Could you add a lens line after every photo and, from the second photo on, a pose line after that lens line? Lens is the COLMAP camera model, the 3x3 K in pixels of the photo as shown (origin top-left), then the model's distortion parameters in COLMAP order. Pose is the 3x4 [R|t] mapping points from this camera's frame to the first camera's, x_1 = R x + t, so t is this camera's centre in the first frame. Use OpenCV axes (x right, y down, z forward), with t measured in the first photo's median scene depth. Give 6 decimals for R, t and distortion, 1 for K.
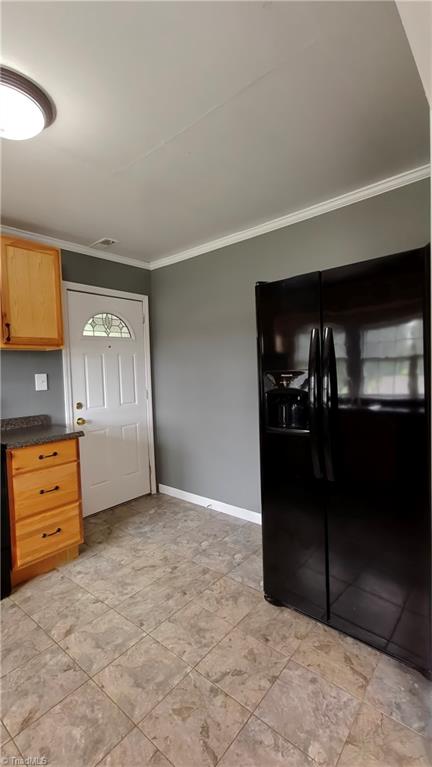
lens RADIAL K [[346.0, 0, 216.6], [0, 346.0, 379.8], [0, 0, 1]] dist [-0.001247, 0.000716]
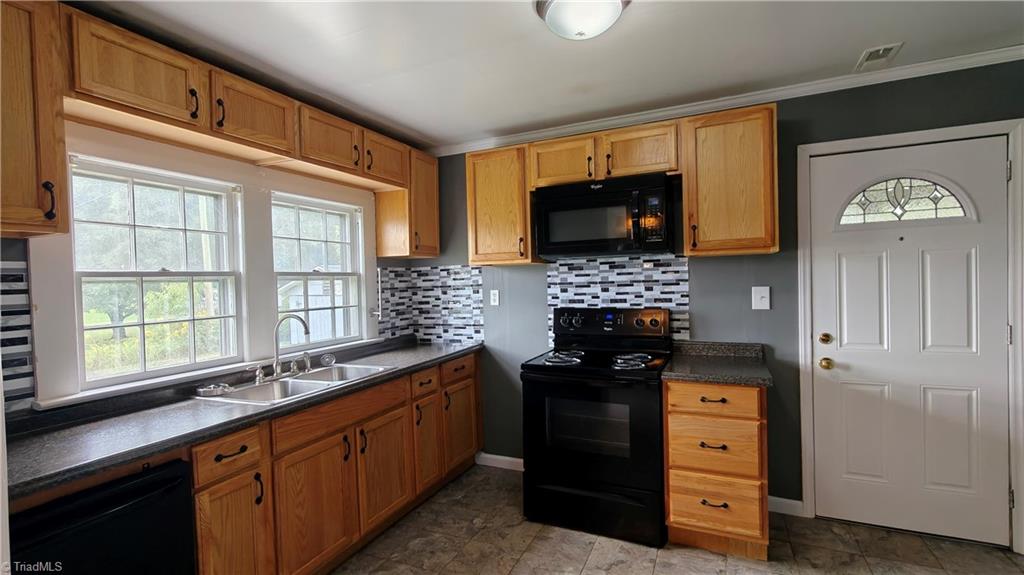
lens RADIAL K [[461.9, 0, 512.0], [0, 461.9, 287.5], [0, 0, 1]] dist [-0.001247, 0.000716]
pose [[0.264973, 0.042082, -0.963337, 0.280153], [-0.015999, 0.999102, 0.039243, -0.045036], [0.964123, 0.005014, 0.265408, 0.253335]]
